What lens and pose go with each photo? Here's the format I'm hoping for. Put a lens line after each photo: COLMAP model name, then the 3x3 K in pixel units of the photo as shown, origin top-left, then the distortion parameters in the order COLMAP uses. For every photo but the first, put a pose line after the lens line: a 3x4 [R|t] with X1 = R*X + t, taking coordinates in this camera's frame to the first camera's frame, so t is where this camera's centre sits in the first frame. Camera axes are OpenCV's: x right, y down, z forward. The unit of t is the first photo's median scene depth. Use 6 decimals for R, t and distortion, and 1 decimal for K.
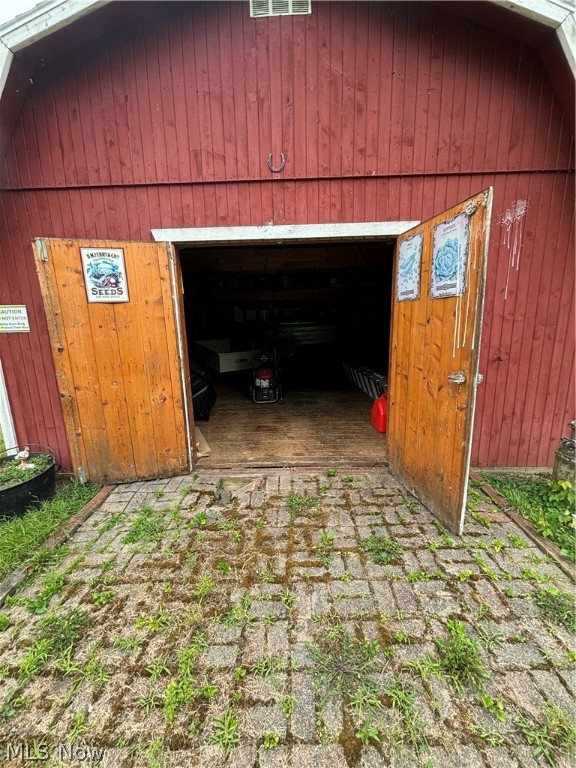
lens RADIAL K [[308.2, 0, 289.2], [0, 308.2, 382.8], [0, 0, 1]] dist [-0.000788, -0.000120]
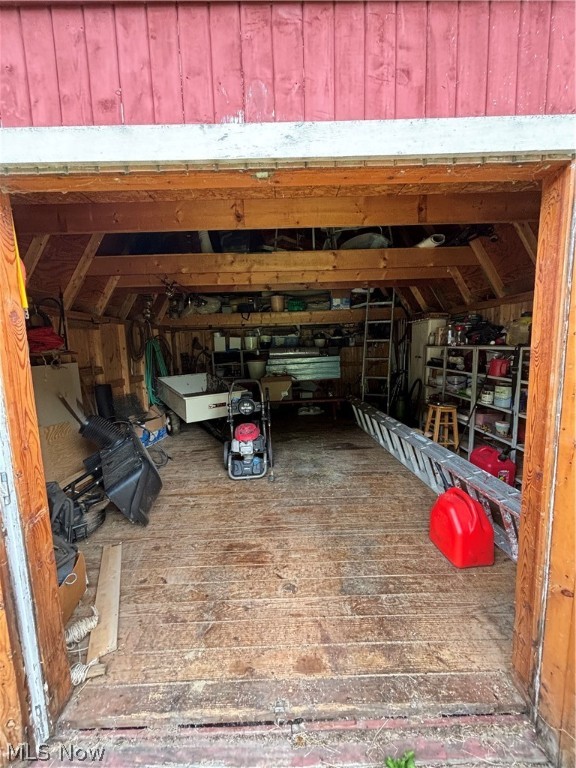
lens RADIAL K [[308.2, 0, 289.2], [0, 308.2, 382.8], [0, 0, 1]] dist [-0.000788, -0.000120]
pose [[0.999615, -0.006607, 0.026950, -0.005624], [0.008729, 0.996803, -0.079418, -0.108205], [-0.026339, 0.079622, 0.996477, 0.418115]]
